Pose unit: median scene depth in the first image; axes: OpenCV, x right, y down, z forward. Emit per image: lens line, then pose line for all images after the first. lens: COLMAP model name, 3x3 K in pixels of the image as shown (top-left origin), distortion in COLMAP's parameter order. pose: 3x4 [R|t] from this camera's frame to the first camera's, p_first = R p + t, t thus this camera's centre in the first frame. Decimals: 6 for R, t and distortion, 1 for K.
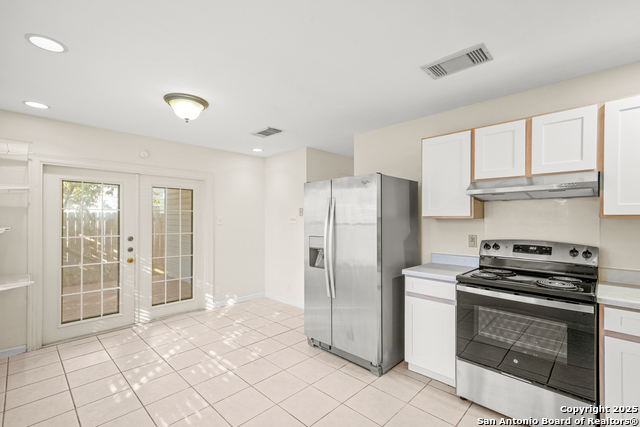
lens RADIAL K [[287.6, 0, 321.8], [0, 287.6, 219.4], [0, 0, 1]] dist [0.001875, 0.000268]
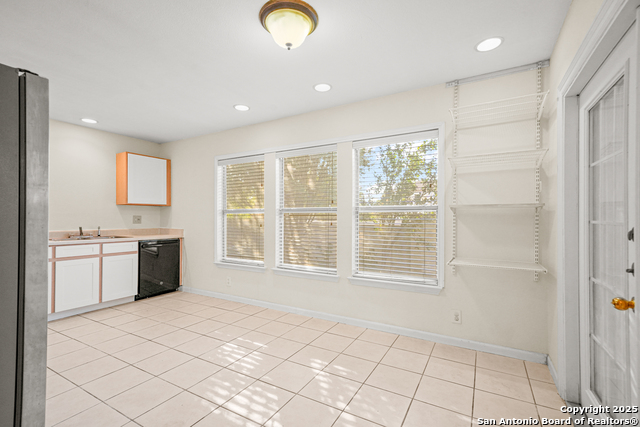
lens RADIAL K [[290.3, 0, 320.5], [0, 290.3, 218.6], [0, 0, 1]] dist [0.001698, 0.000130]
pose [[-0.969498, 0.000509, -0.245099, -0.295144], [0.000266, 0.999999, 0.001023, 0.057028], [0.245100, 0.000926, -0.969497, 1.359248]]
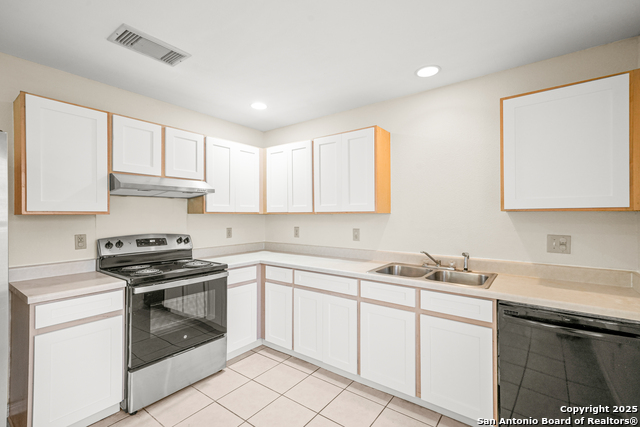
lens RADIAL K [[288.8, 0, 320.0], [0, 288.8, 213.5], [0, 0, 1]] dist [0.003914, 0.000481]
pose [[-0.128358, -0.001943, 0.991726, -0.318976], [0.003429, 0.999991, 0.002403, -0.004462], [-0.991722, 0.003709, -0.128350, 0.349102]]
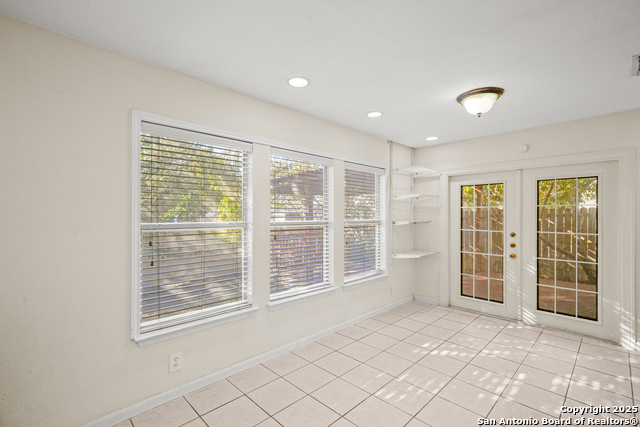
lens RADIAL K [[288.8, 0, 320.0], [0, 288.8, 213.5], [0, 0, 1]] dist [0.003914, 0.000481]
pose [[-0.031141, -0.004296, -0.999506, 0.426369], [-0.001918, 0.999989, -0.004238, -0.002718], [0.999513, 0.001785, -0.031149, 0.390682]]
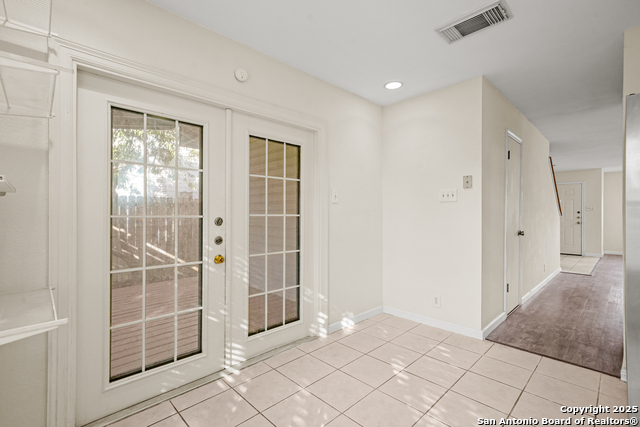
lens RADIAL K [[293.7, 0, 320.0], [0, 293.7, 213.5], [0, 0, 1]] dist [0.001348, 0.000570]
pose [[0.999189, 0.000074, -0.040265, -0.493265], [-0.000076, 1.000000, -0.000071, 0.057389], [0.040265, 0.000074, 0.999189, 0.475626]]
